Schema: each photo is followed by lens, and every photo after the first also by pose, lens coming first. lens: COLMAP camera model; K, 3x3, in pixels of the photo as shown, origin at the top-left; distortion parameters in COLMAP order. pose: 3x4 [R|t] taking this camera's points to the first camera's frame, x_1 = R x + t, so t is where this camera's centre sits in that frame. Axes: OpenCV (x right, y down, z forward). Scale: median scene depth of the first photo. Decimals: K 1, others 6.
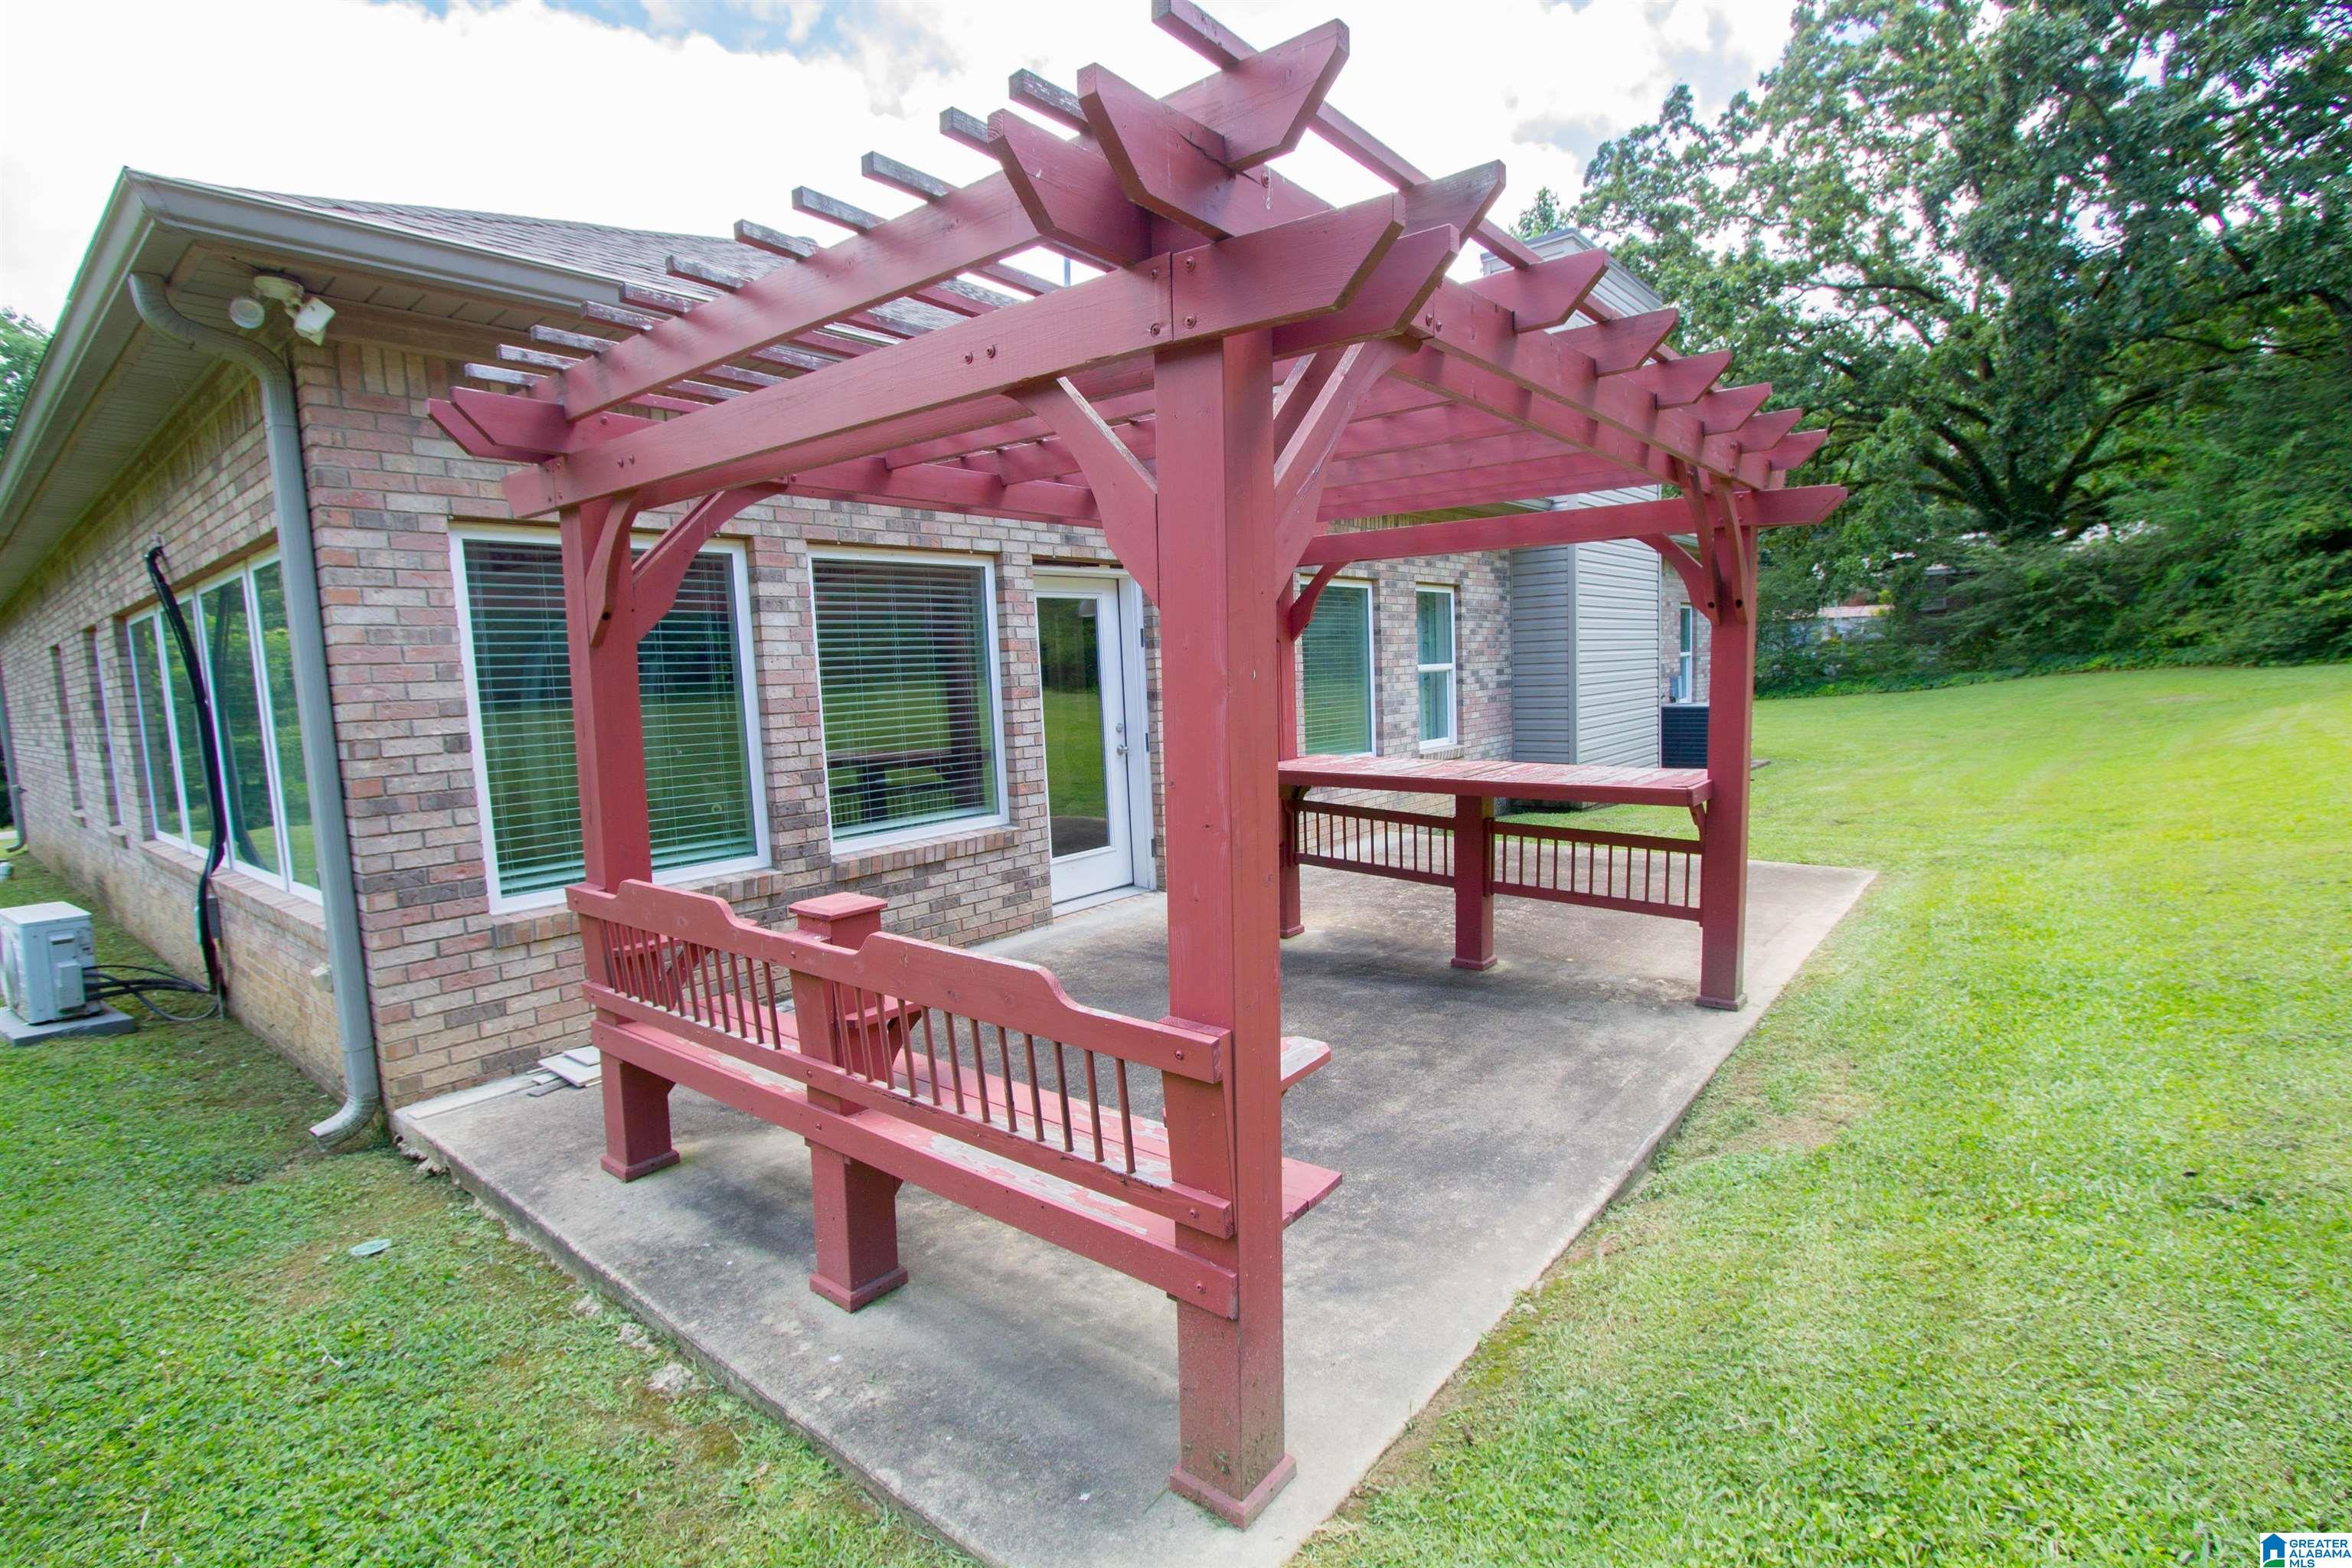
lens RADIAL K [[1098.9, 0, 1190.3], [0, 1098.9, 783.9], [0, 0, 1]] dist [-0.015293, 0.001813]
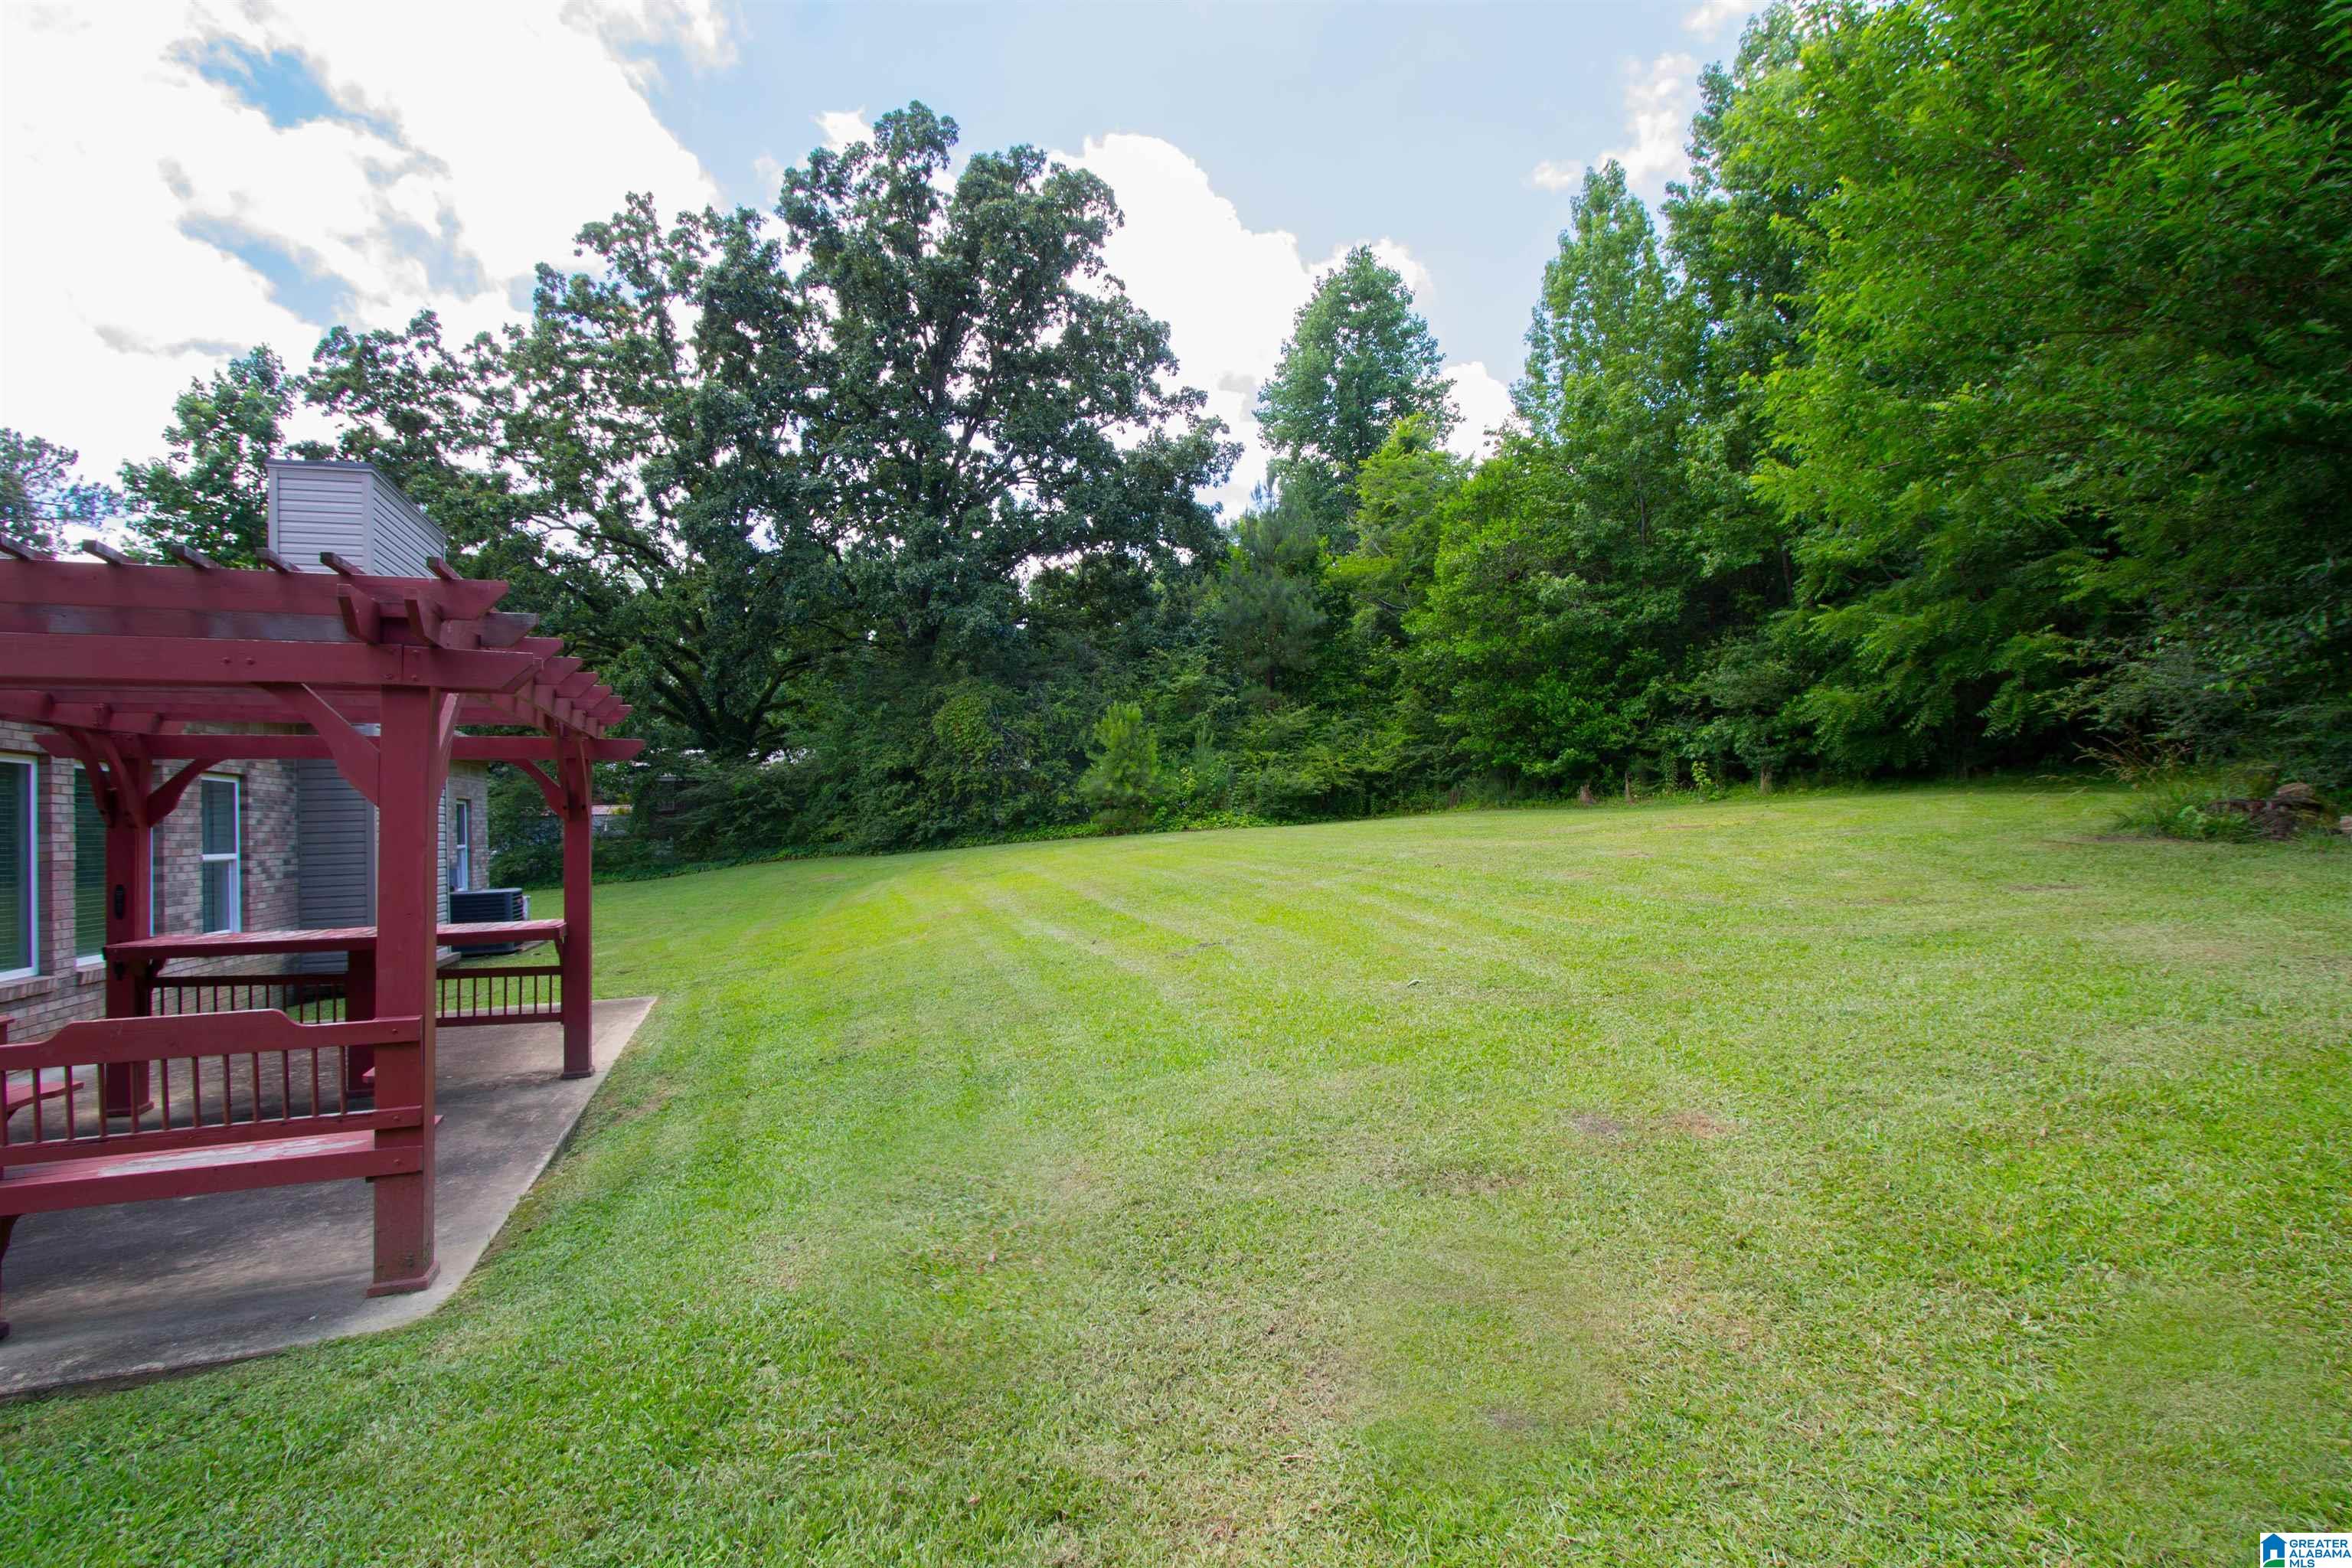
lens RADIAL K [[1098.9, 0, 1192.6], [0, 1098.9, 778.3], [0, 0, 1]] dist [-0.015293, 0.001813]
pose [[0.500449, 0.055081, 0.864012, -0.076453], [0.103647, 0.986985, -0.122955, 0.013863], [-0.859539, 0.151085, 0.488227, -0.095301]]
